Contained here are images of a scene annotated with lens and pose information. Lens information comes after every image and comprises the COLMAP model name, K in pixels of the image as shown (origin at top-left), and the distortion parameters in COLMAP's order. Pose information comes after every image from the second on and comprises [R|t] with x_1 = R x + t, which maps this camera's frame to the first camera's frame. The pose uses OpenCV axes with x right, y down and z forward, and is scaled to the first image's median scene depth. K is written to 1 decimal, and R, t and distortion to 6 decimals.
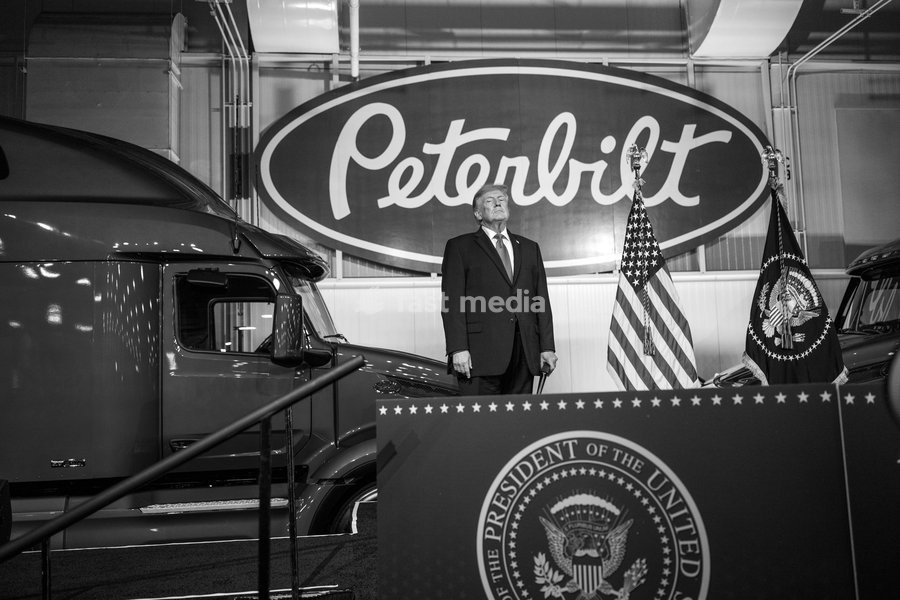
lens RADIAL K [[865.5, 0, 450.0], [0, 865.5, 300.0], [0, 0, 1]] dist [-0.002843, -0.002709]
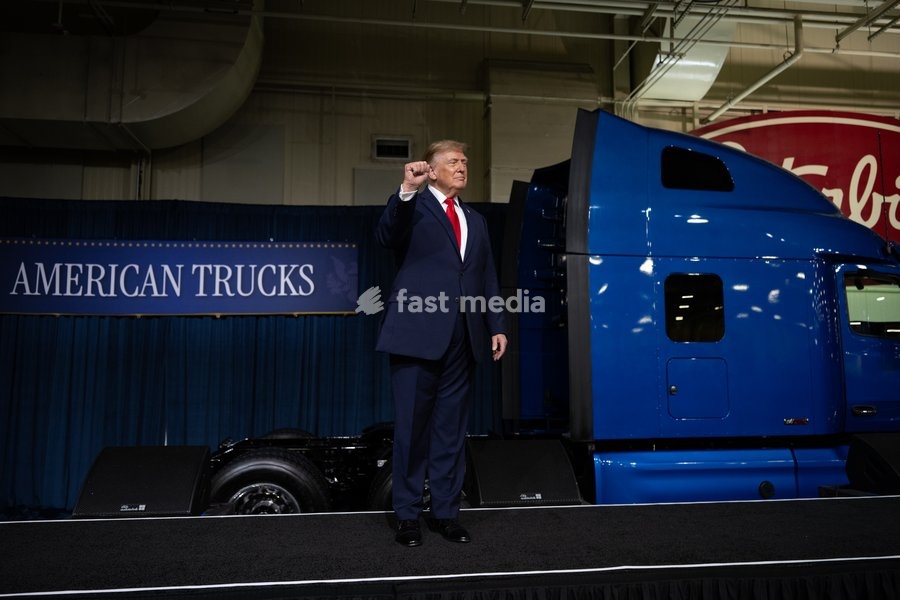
lens RADIAL K [[692.6, 0, 450.0], [0, 692.6, 300.0], [0, 0, 1]] dist [-0.002237, -0.000261]
pose [[0.999240, 0.032889, 0.020921, -0.497773], [-0.032876, 0.999459, -0.000967, 0.014981], [-0.020941, 0.000278, 0.999781, 0.006514]]
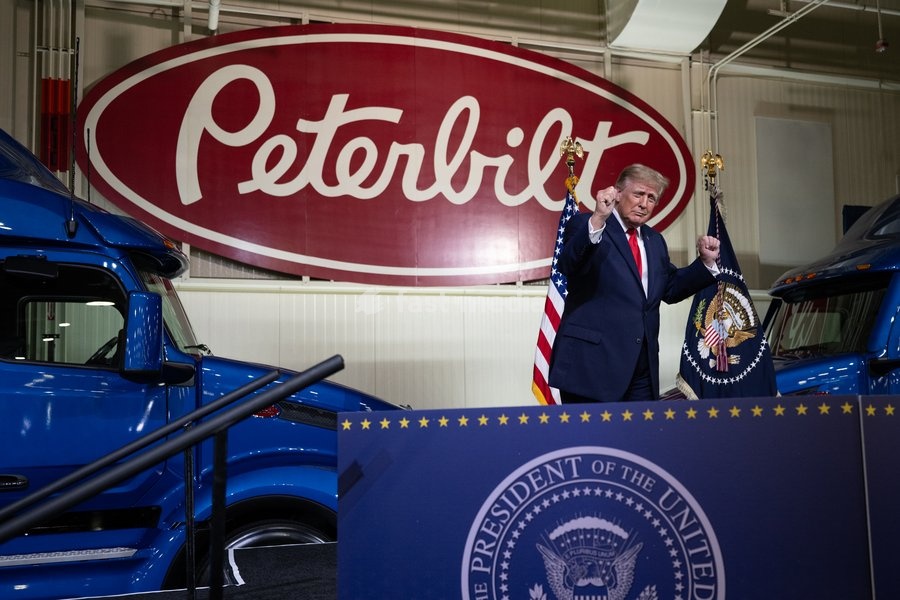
lens RADIAL K [[1012.7, 0, 555.0], [0, 1012.7, 325.7], [0, 0, 1]] dist [-0.001592, 0.003524]
pose [[0.968486, 0.029225, 0.247347, -0.025651], [-0.031424, 0.999494, 0.004947, 0.004001], [-0.247077, -0.012563, 0.968914, -0.000918]]
